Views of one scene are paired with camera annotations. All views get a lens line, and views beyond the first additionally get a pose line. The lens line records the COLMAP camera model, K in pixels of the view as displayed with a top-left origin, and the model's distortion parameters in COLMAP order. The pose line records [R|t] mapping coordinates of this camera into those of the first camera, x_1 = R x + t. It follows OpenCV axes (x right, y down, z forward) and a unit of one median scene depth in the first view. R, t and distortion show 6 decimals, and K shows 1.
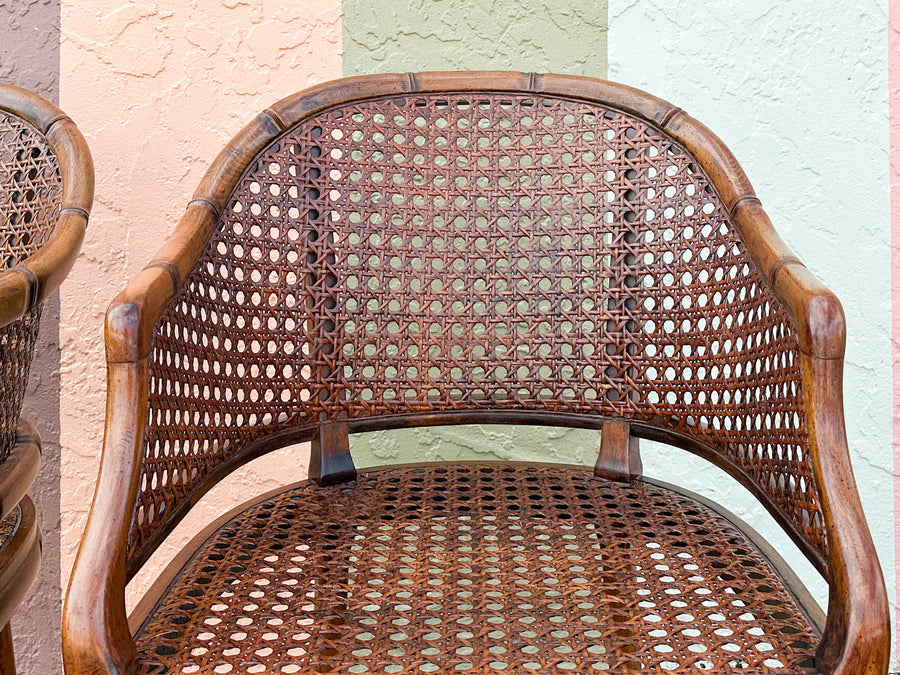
lens RADIAL K [[1148.0, 0, 492.8], [0, 1148.0, 124.4], [0, 0, 1]] dist [0.192181, -0.369542]
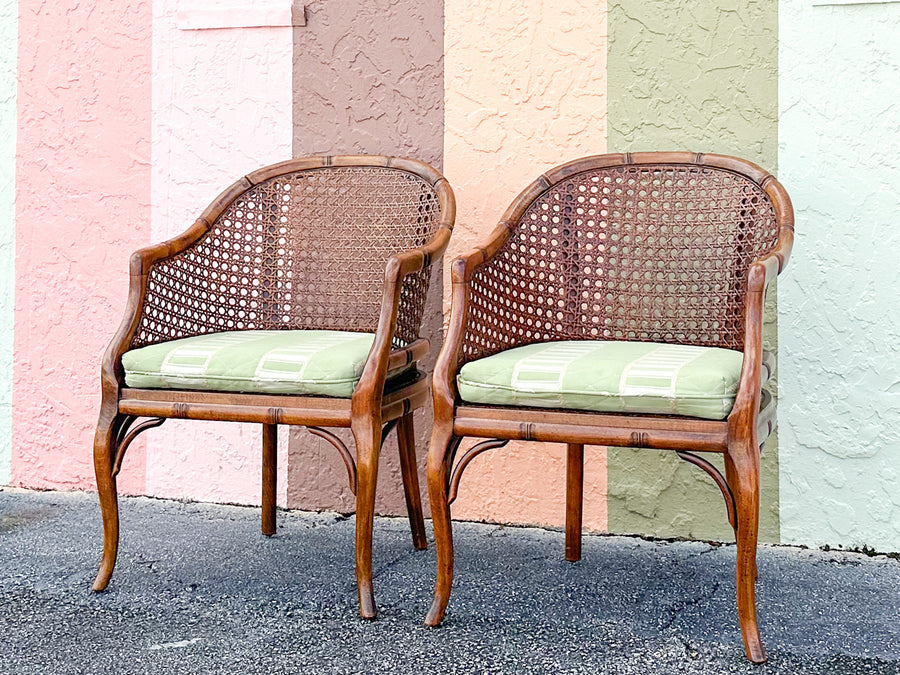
lens RADIAL K [[1680.4, 0, 432.7], [0, 1680.4, 143.3], [0, 0, 1]] dist [0.144973, -0.199185]
pose [[0.927289, -0.001159, -0.374346, 0.627650], [-0.005569, 0.999842, -0.016889, -0.015814], [0.374306, 0.017746, 0.927135, -1.504521]]
